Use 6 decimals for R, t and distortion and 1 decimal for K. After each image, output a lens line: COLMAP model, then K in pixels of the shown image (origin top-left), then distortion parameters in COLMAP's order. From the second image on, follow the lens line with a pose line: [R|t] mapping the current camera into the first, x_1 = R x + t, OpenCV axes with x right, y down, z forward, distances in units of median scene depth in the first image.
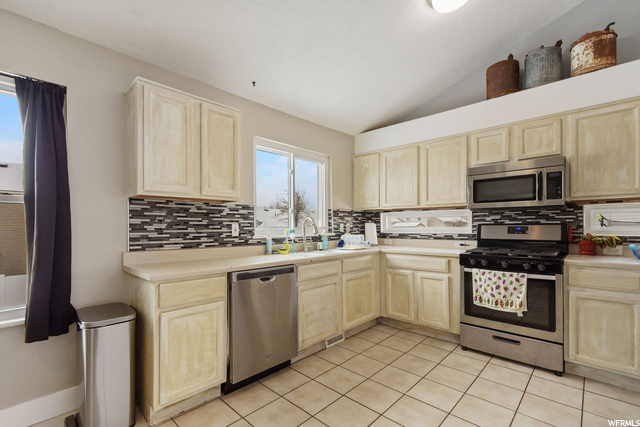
lens RADIAL K [[290.8, 0, 321.7], [0, 290.8, 224.5], [0, 0, 1]] dist [0.000439, 0.000041]
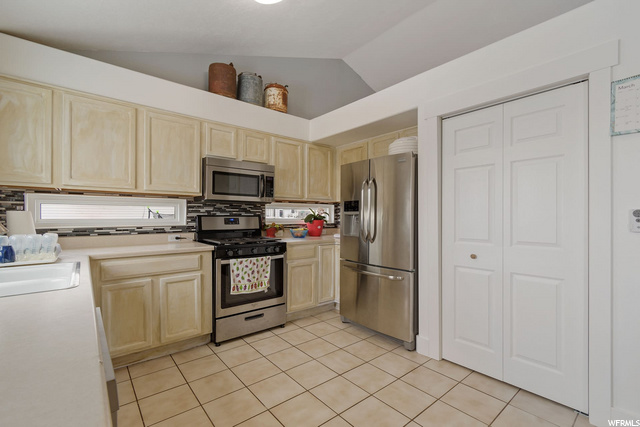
lens RADIAL K [[284.6, 0, 320.8], [0, 284.6, 217.0], [0, 0, 1]] dist [0.001059, 0.000118]
pose [[0.118270, 0.003519, 0.992975, -0.419027], [-0.008883, 0.999957, -0.002486, 0.003481], [-0.992942, -0.008526, 0.118296, 0.569174]]
